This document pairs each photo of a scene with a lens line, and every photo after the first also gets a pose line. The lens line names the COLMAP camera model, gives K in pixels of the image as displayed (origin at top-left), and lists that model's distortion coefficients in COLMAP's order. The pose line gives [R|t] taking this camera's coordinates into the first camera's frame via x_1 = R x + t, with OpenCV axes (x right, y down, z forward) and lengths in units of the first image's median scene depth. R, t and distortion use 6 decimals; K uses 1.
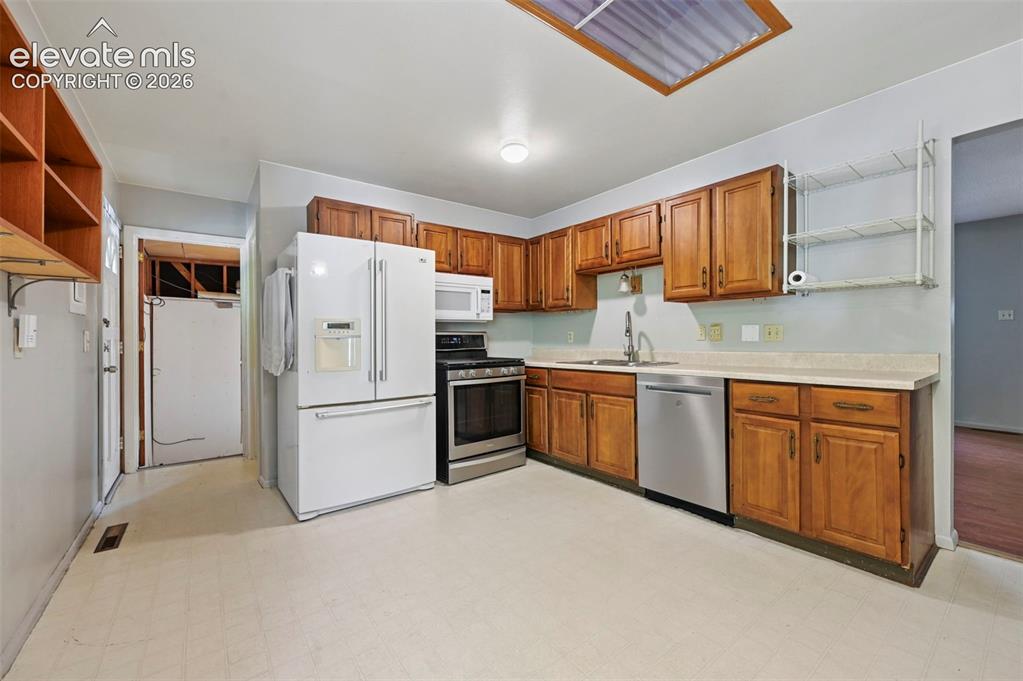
lens RADIAL K [[420.4, 0, 515.4], [0, 420.4, 339.2], [0, 0, 1]] dist [0.002926, 0.000082]
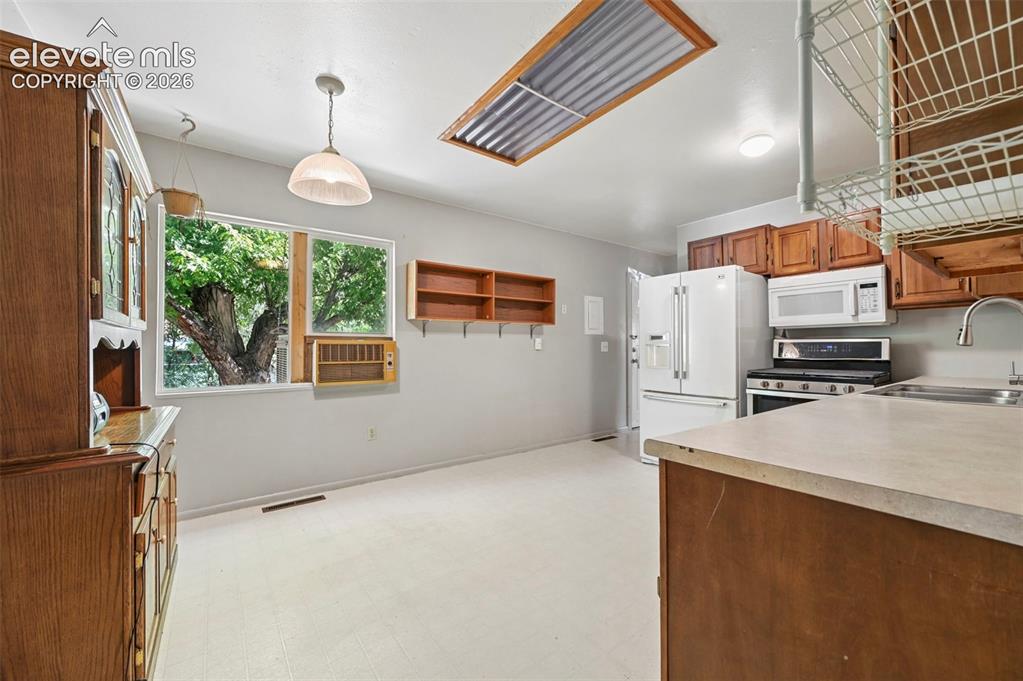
lens RADIAL K [[391.6, 0, 514.4], [0, 391.6, 344.4], [0, 0, 1]] dist [0.001110, 0.000048]
pose [[-0.009791, -0.001136, -0.999951, 0.780992], [-0.004272, 0.999990, -0.001094, -0.002730], [0.999943, 0.004261, -0.009796, 0.437761]]
